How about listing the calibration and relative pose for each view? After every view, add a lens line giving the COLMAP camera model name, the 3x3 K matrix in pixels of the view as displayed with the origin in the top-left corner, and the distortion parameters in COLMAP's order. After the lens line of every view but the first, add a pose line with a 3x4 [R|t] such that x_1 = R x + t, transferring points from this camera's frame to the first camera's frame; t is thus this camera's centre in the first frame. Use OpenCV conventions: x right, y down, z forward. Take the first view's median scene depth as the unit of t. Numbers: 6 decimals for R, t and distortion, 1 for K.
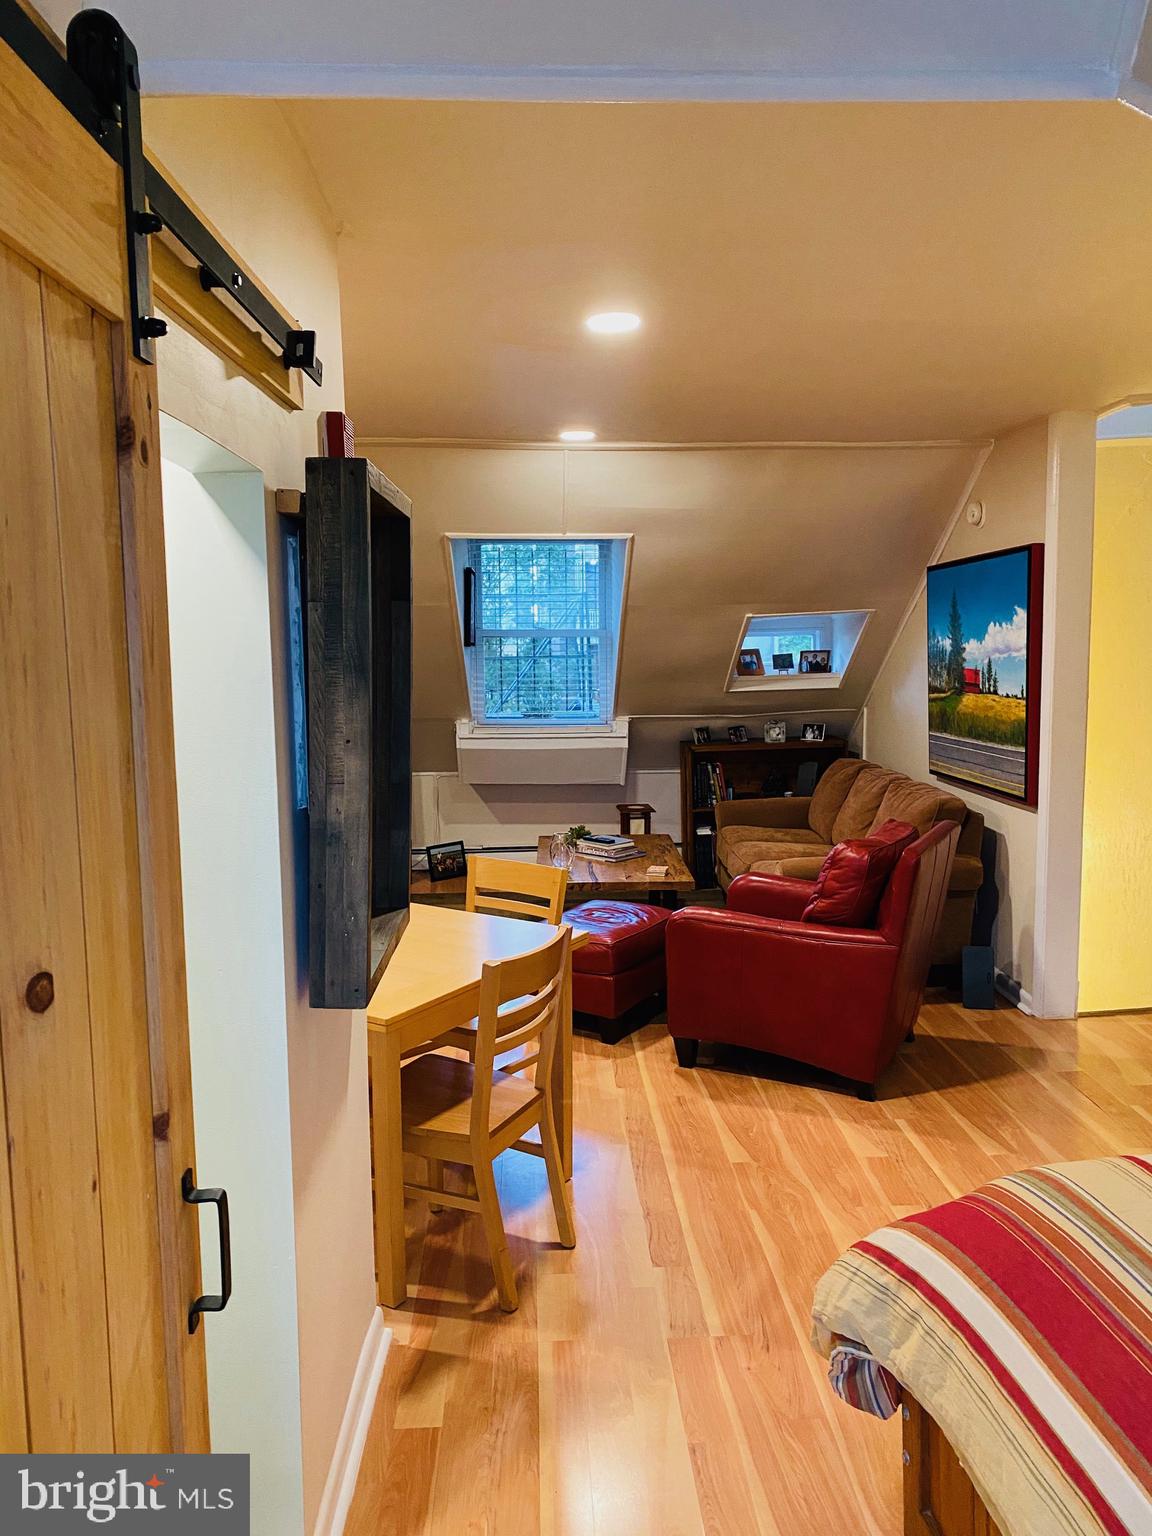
lens RADIAL K [[1159.8, 0, 574.4], [0, 1159.8, 769.2], [0, 0, 1]] dist [0.028660, -0.034502]
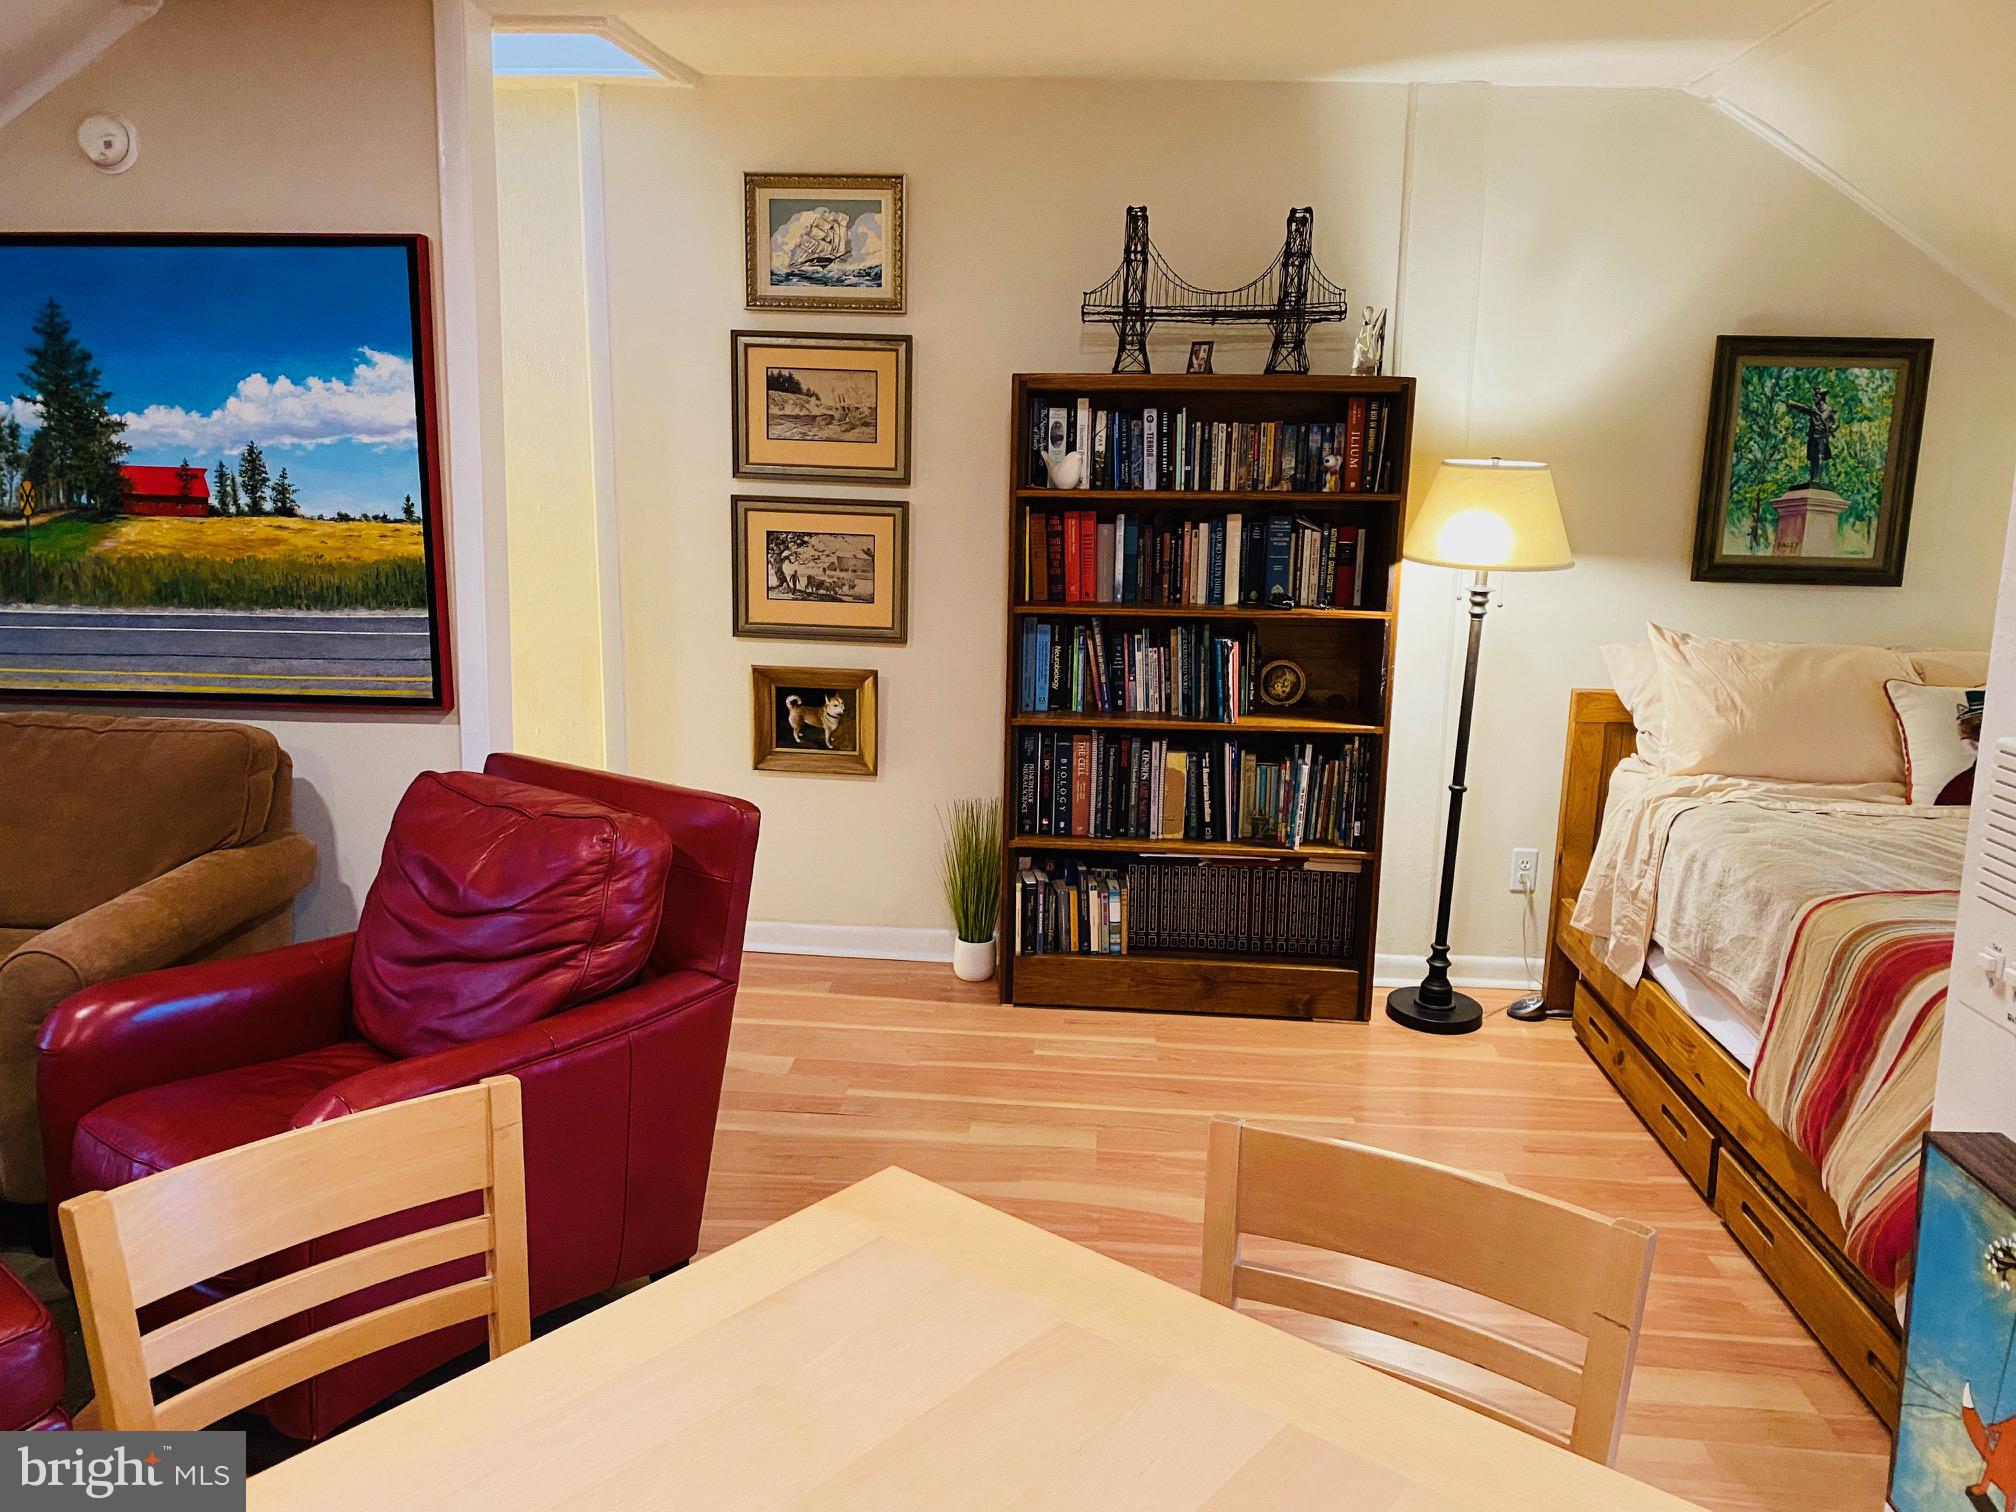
lens RADIAL K [[1522.3, 0, 985.6], [0, 1522.3, 752.9], [0, 0, 1]] dist [0.028660, -0.034502]
pose [[0.103318, -0.171407, 0.979768, -0.312882], [0.087093, 0.982815, 0.162756, -0.046479], [-0.990828, 0.068515, 0.116471, 0.649156]]
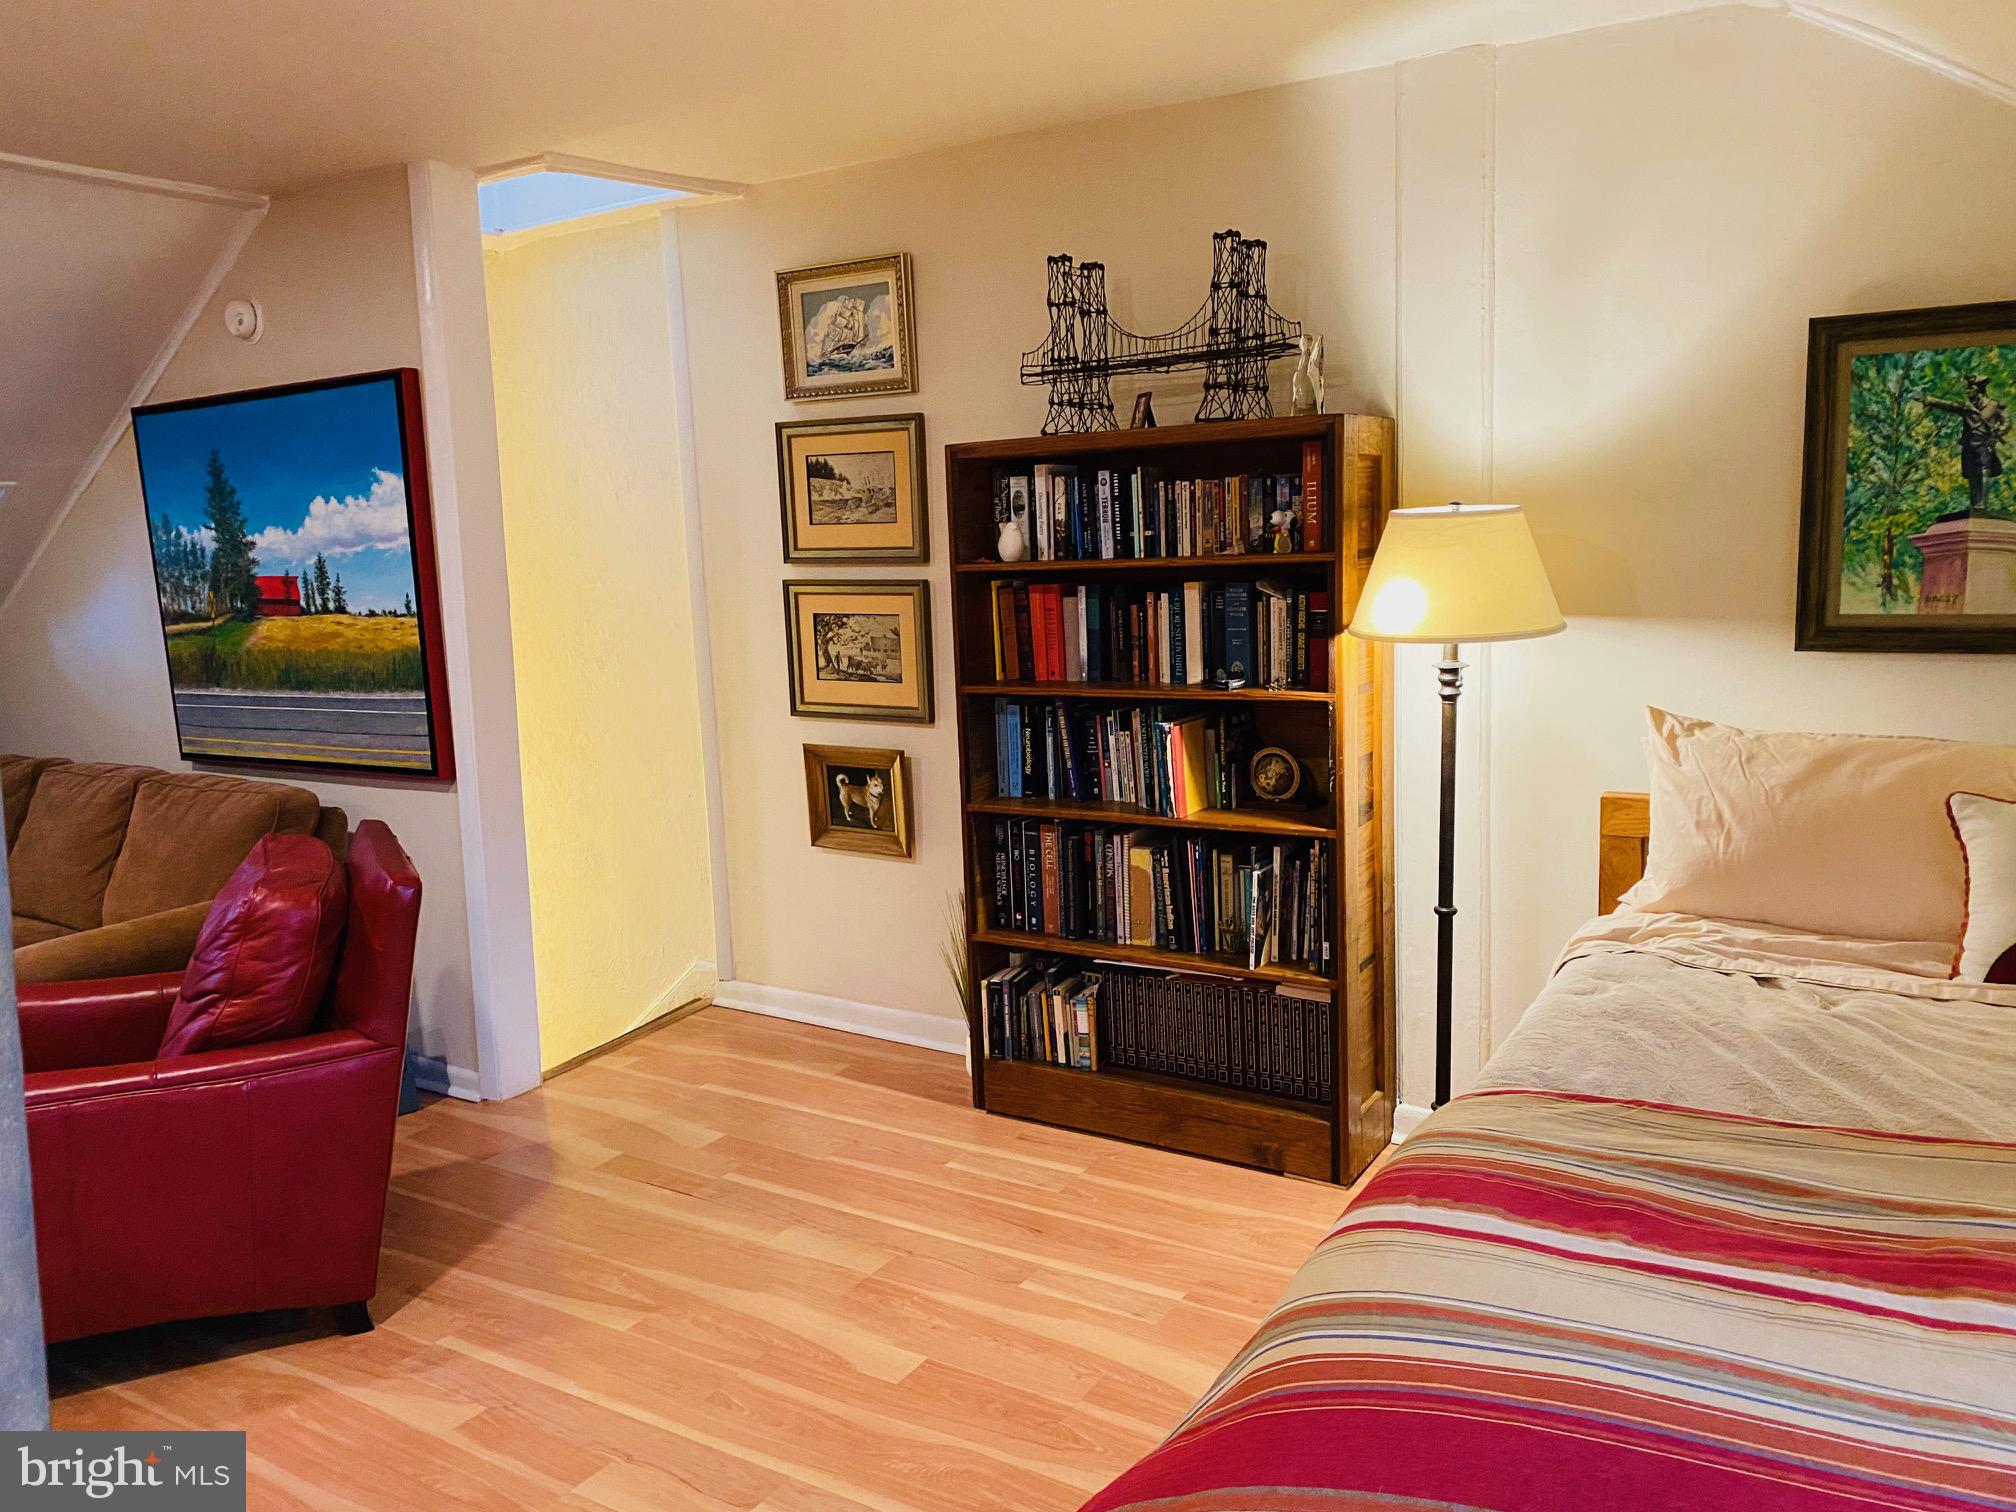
lens RADIAL K [[1522.3, 0, 1013.8], [0, 1522.3, 753.7], [0, 0, 1]] dist [0.028660, -0.034502]
pose [[0.560110, -0.118926, 0.819837, -0.120940], [0.113468, 0.991328, 0.066282, -0.003667], [-0.820611, 0.055900, 0.568747, 0.259609]]
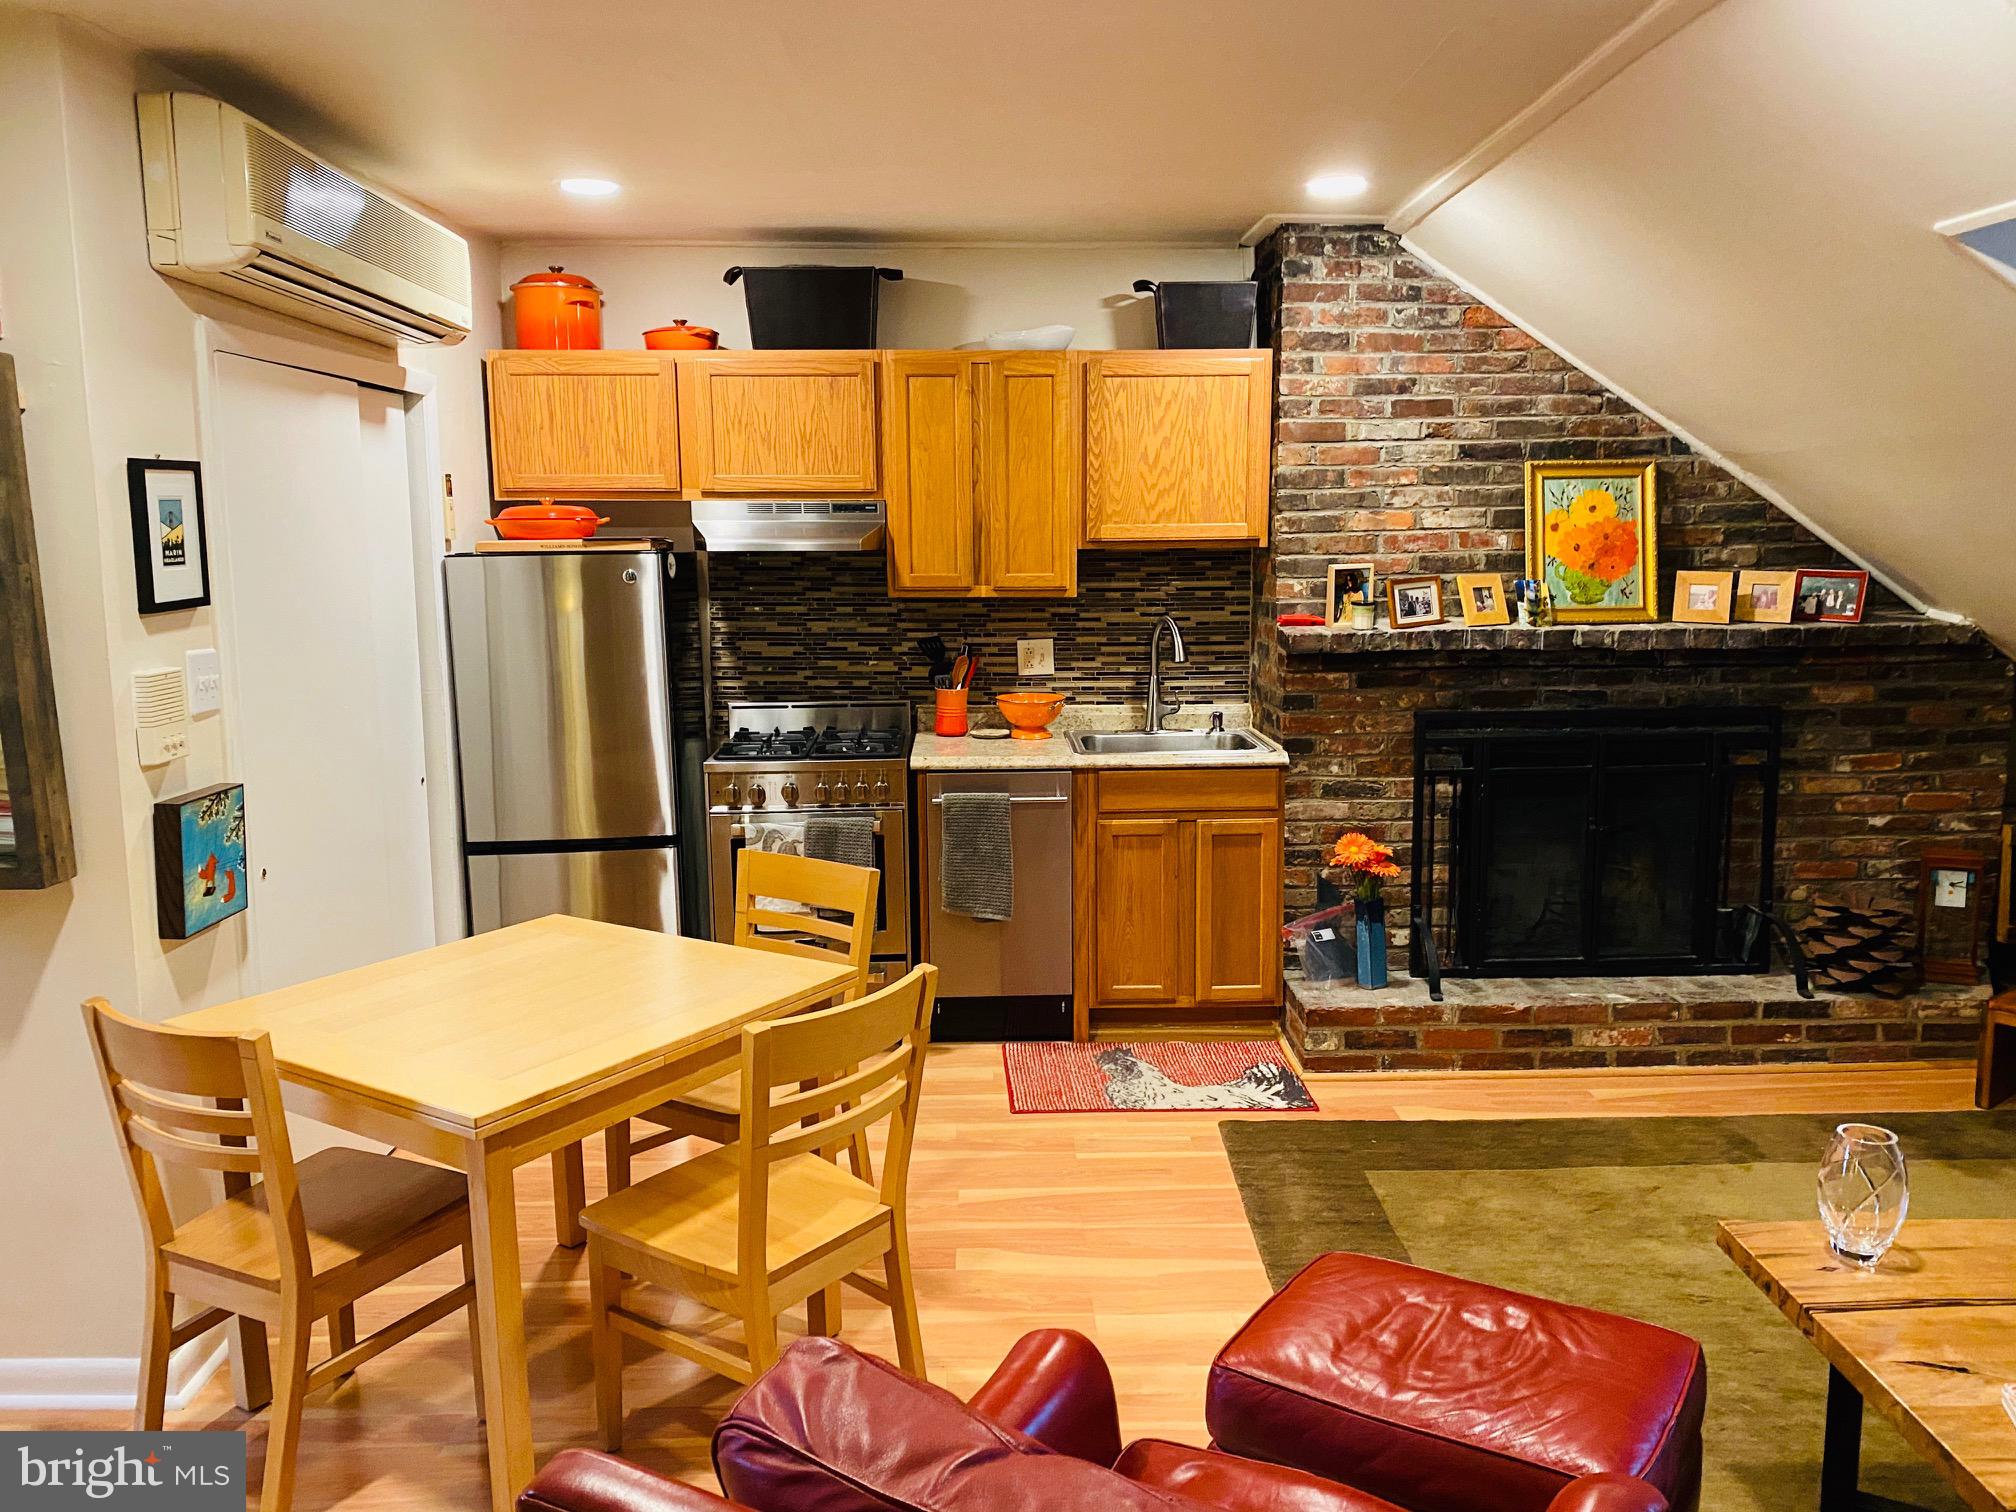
lens RADIAL K [[1522.3, 0, 1032.1], [0, 1522.3, 763.5], [0, 0, 1]] dist [0.028660, -0.034502]
pose [[-0.011924, 0.161870, -0.986740, 0.467979], [-0.107741, 0.980857, 0.162207, -0.105105], [0.994108, 0.108246, 0.005744, 0.895186]]
